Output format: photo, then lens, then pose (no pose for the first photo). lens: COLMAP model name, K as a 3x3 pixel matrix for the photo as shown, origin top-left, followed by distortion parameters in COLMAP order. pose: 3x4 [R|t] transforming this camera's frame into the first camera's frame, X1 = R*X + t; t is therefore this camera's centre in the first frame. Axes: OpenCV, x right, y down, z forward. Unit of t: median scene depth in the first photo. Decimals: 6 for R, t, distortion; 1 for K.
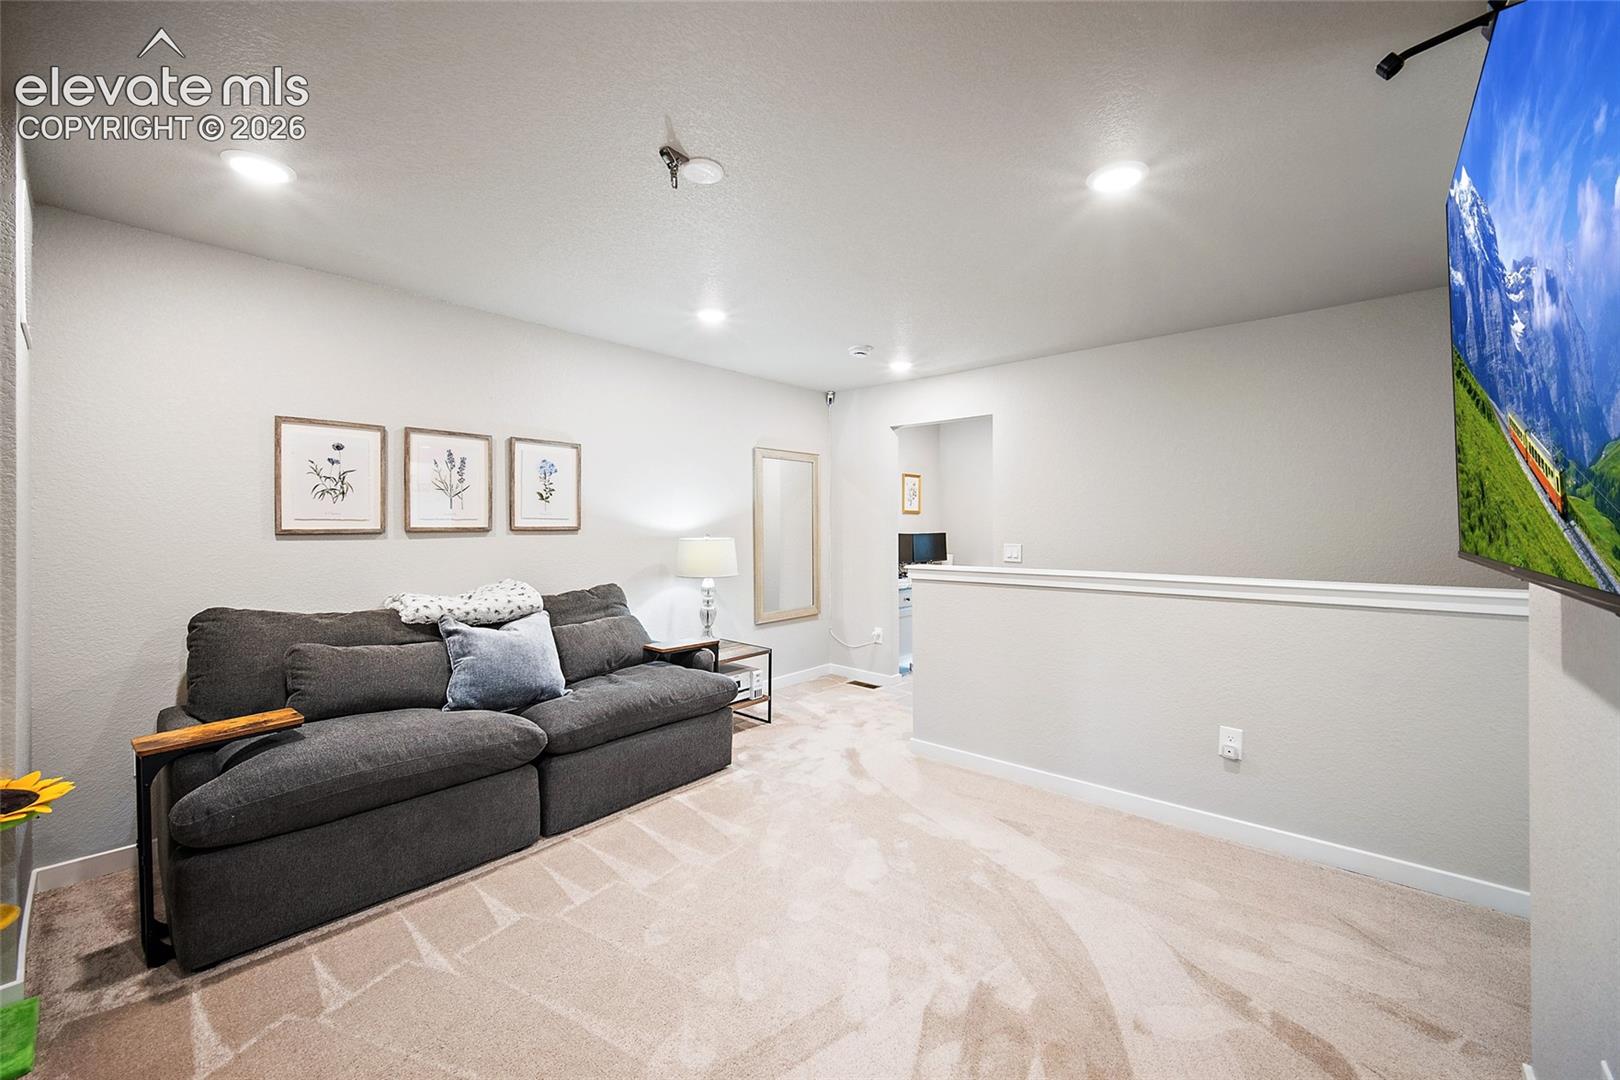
lens RADIAL K [[634.5, 0, 816.8], [0, 634.5, 537.9], [0, 0, 1]] dist [-0.001022, -0.000068]
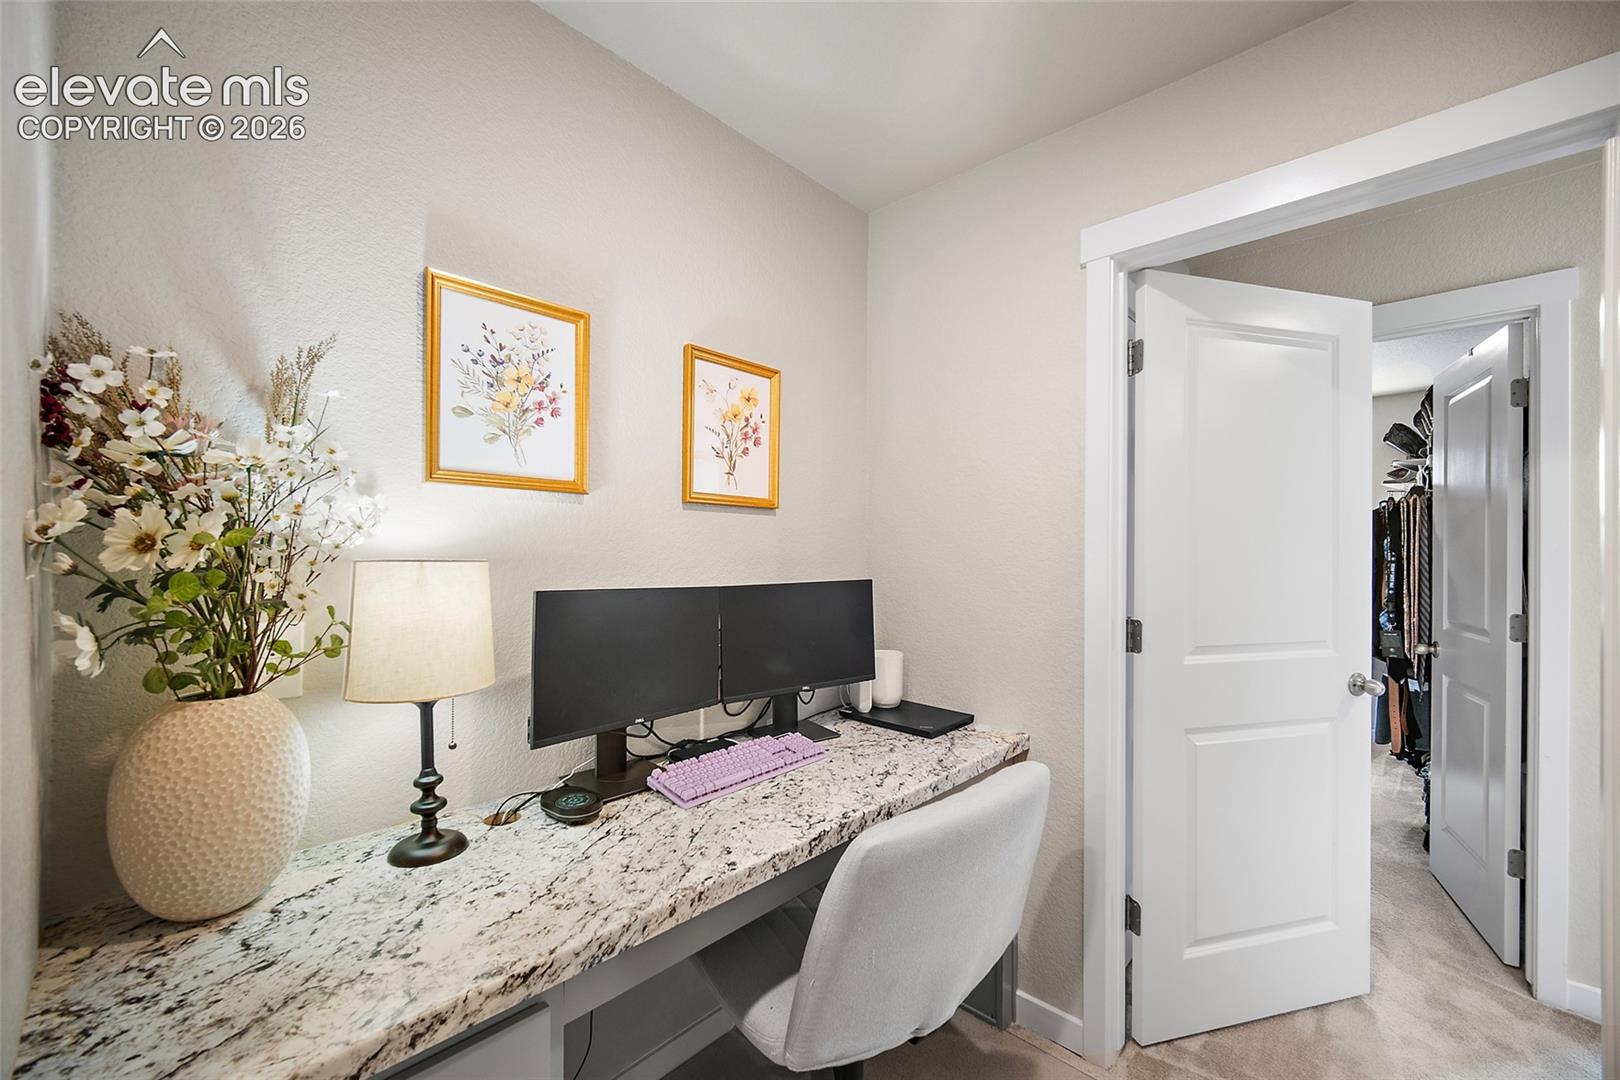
lens RADIAL K [[637.7, 0, 812.8], [0, 637.7, 556.0], [0, 0, 1]] dist [-0.001751, 0.000046]
pose [[0.999382, 0.011244, -0.033294, 0.191787], [-0.011686, 0.999846, -0.013109, -0.014698], [0.033142, 0.013490, 0.999360, 0.735852]]
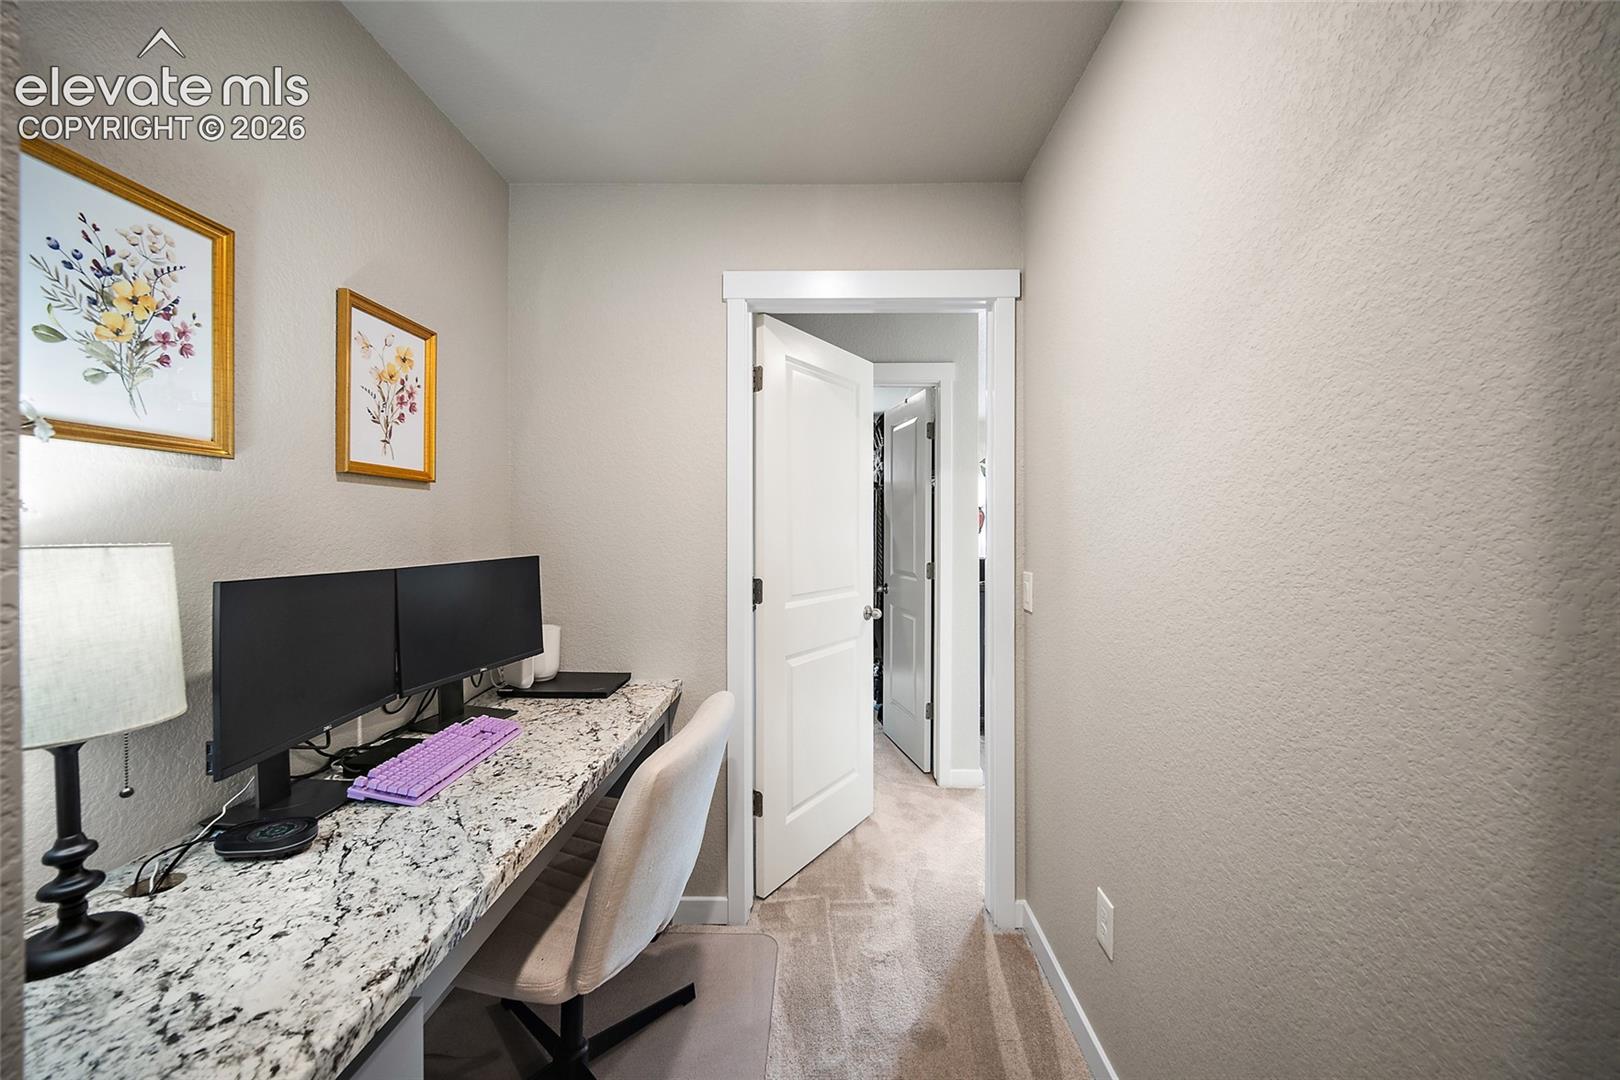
lens RADIAL K [[634.5, 0, 816.8], [0, 634.5, 537.9], [0, 0, 1]] dist [-0.001022, -0.000068]
pose [[0.767289, -0.006059, 0.641273, 0.119473], [0.008892, 0.999960, -0.001192, -0.014774], [-0.641240, 0.006617, 0.767312, 0.718030]]
